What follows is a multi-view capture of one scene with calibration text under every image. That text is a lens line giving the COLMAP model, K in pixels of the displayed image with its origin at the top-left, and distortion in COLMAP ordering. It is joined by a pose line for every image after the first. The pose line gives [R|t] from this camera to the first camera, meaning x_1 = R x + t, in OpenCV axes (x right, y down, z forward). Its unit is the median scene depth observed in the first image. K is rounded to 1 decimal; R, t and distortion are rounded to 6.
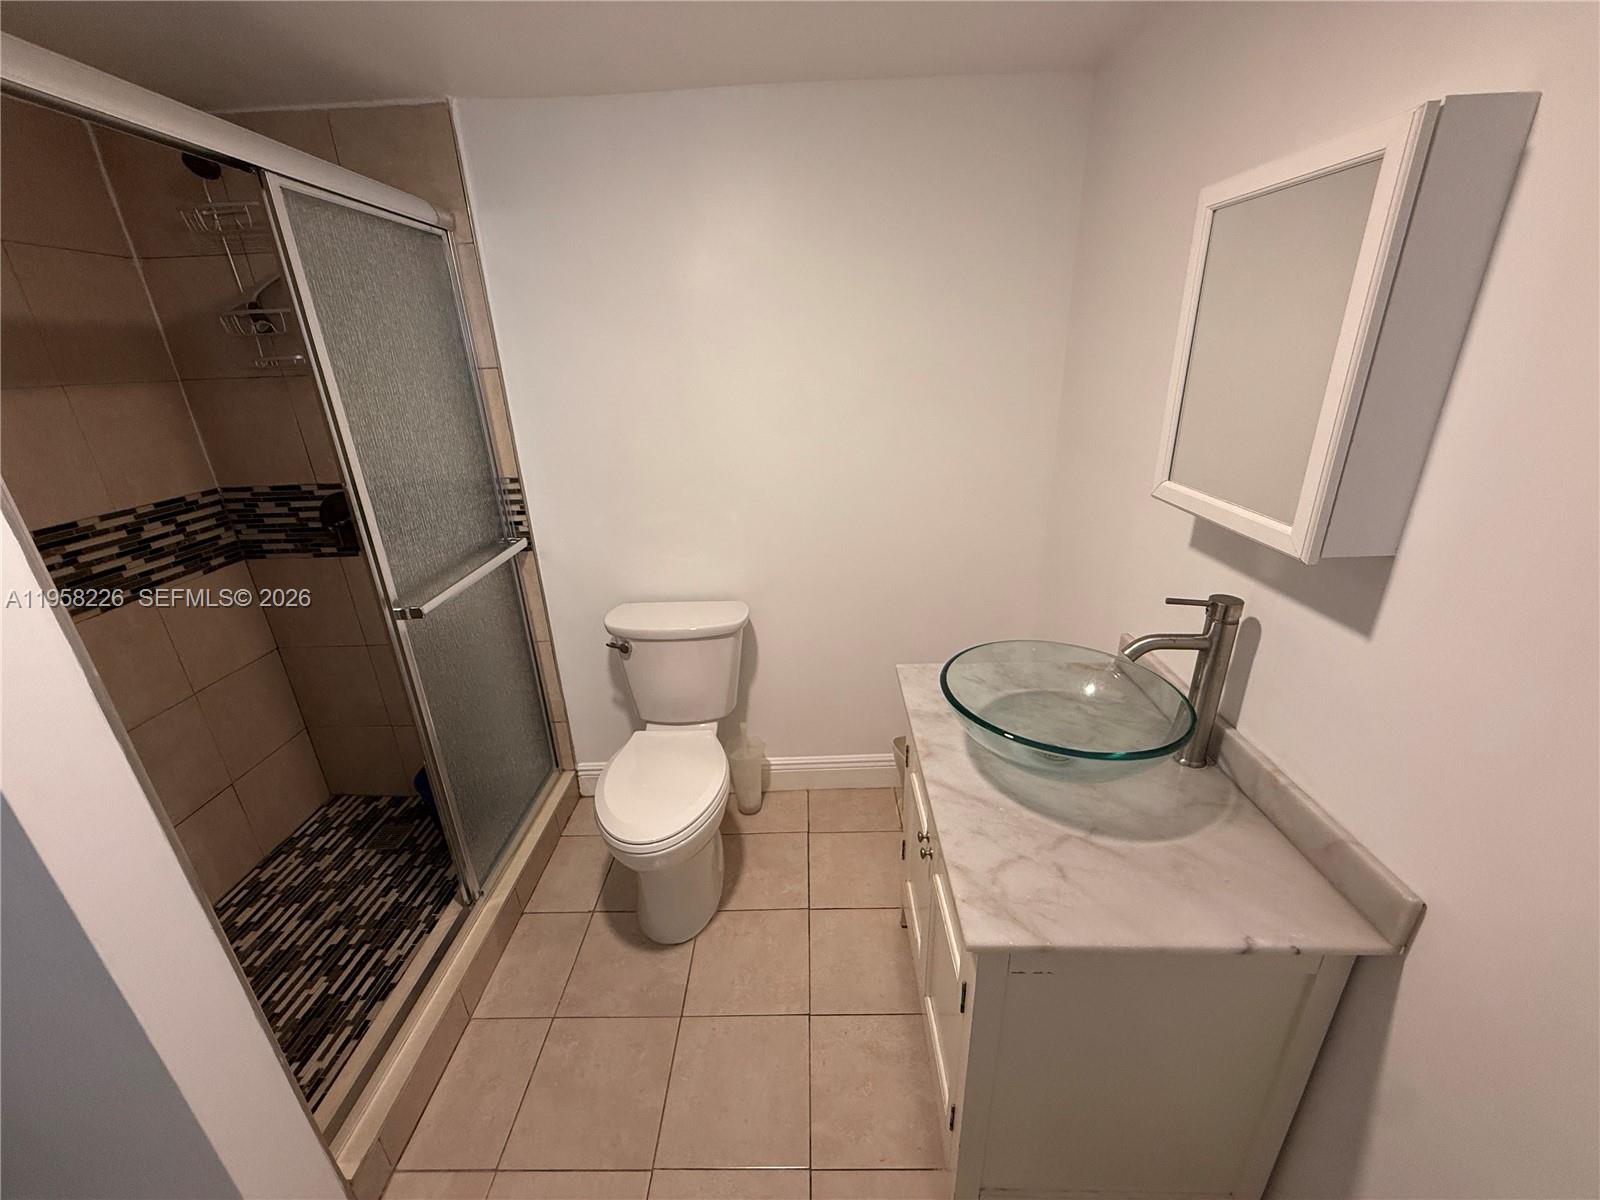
lens RADIAL K [[638.7, 0, 801.8], [0, 638.7, 601.1], [0, 0, 1]] dist [-0.000209, 0.000240]
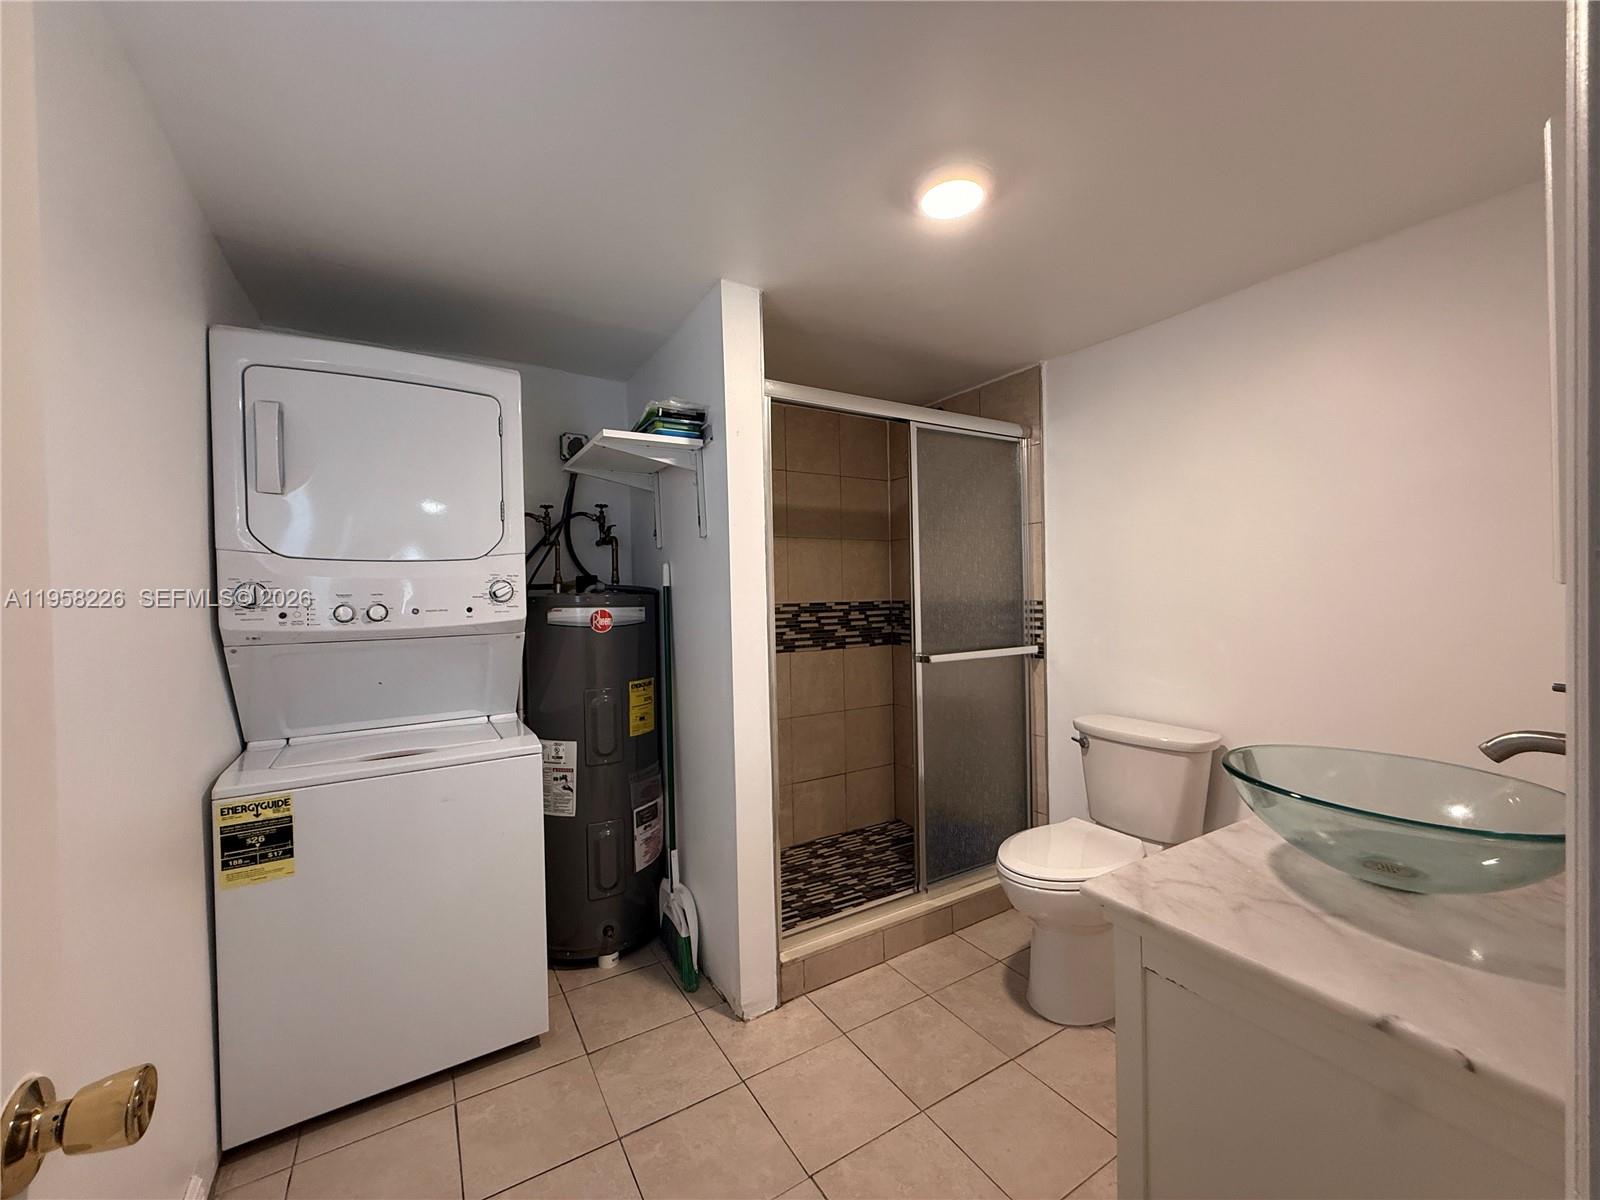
lens RADIAL K [[638.7, 0, 800.4], [0, 638.7, 598.1], [0, 0, 1]] dist [-0.000209, 0.000240]
pose [[0.539622, 0.032832, -0.841267, 0.418677], [-0.301830, 0.940361, -0.156905, 0.168537], [0.785944, 0.338589, 0.517349, -0.081002]]
